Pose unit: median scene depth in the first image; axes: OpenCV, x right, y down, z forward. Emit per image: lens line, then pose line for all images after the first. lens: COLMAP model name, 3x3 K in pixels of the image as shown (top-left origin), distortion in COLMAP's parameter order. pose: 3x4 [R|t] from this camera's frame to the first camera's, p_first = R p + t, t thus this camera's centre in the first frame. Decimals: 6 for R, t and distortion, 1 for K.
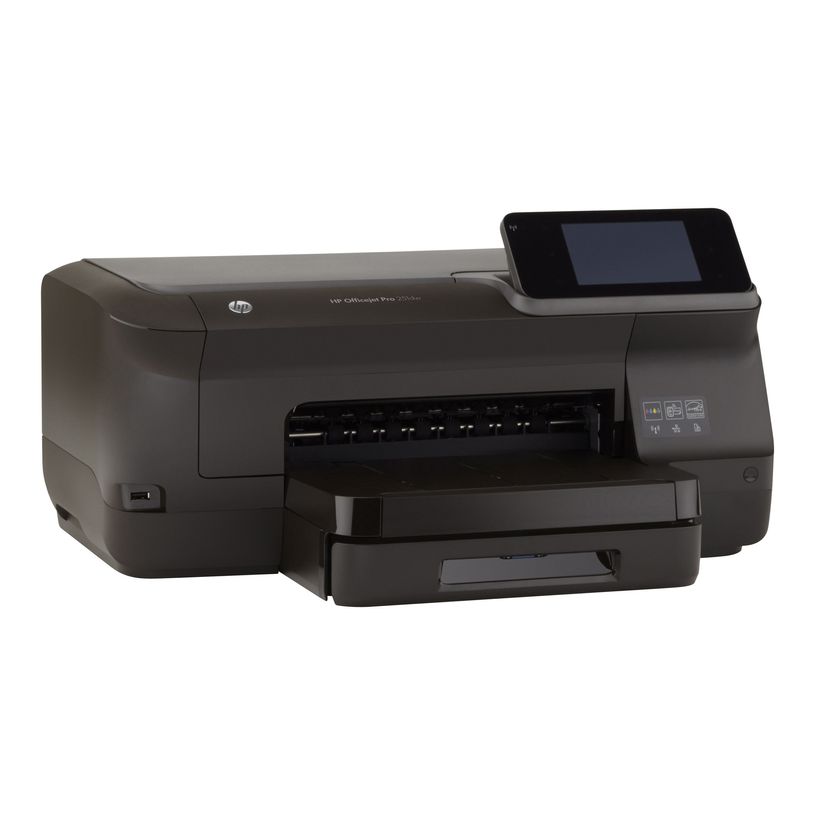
lens RADIAL K [[3458.8, 0, 407.5], [0, 3458.8, 407.5], [0, 0, 1]] dist [-0.033287, 0.023686]
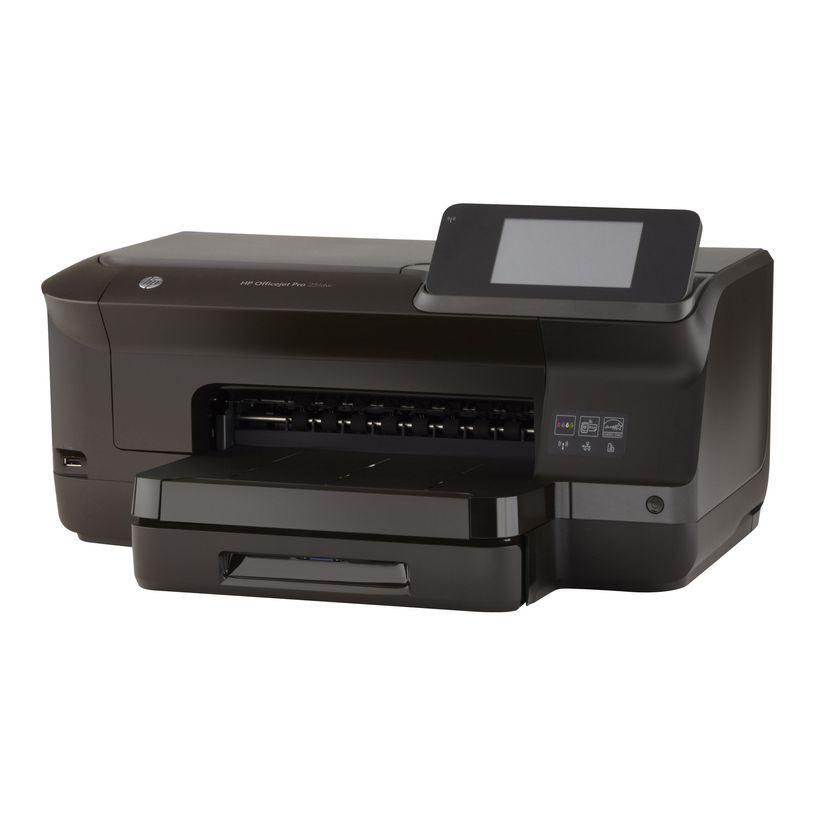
lens RADIAL K [[3458.8, 0, 407.5], [0, 3458.8, 407.5], [0, 0, 1]] dist [-0.033287, 0.023686]
pose [[0.791348, 0.082249, -0.605808, 0.596038], [-0.082029, 0.996234, 0.028104, -0.026145], [0.605837, 0.027454, 0.795115, 0.240167]]
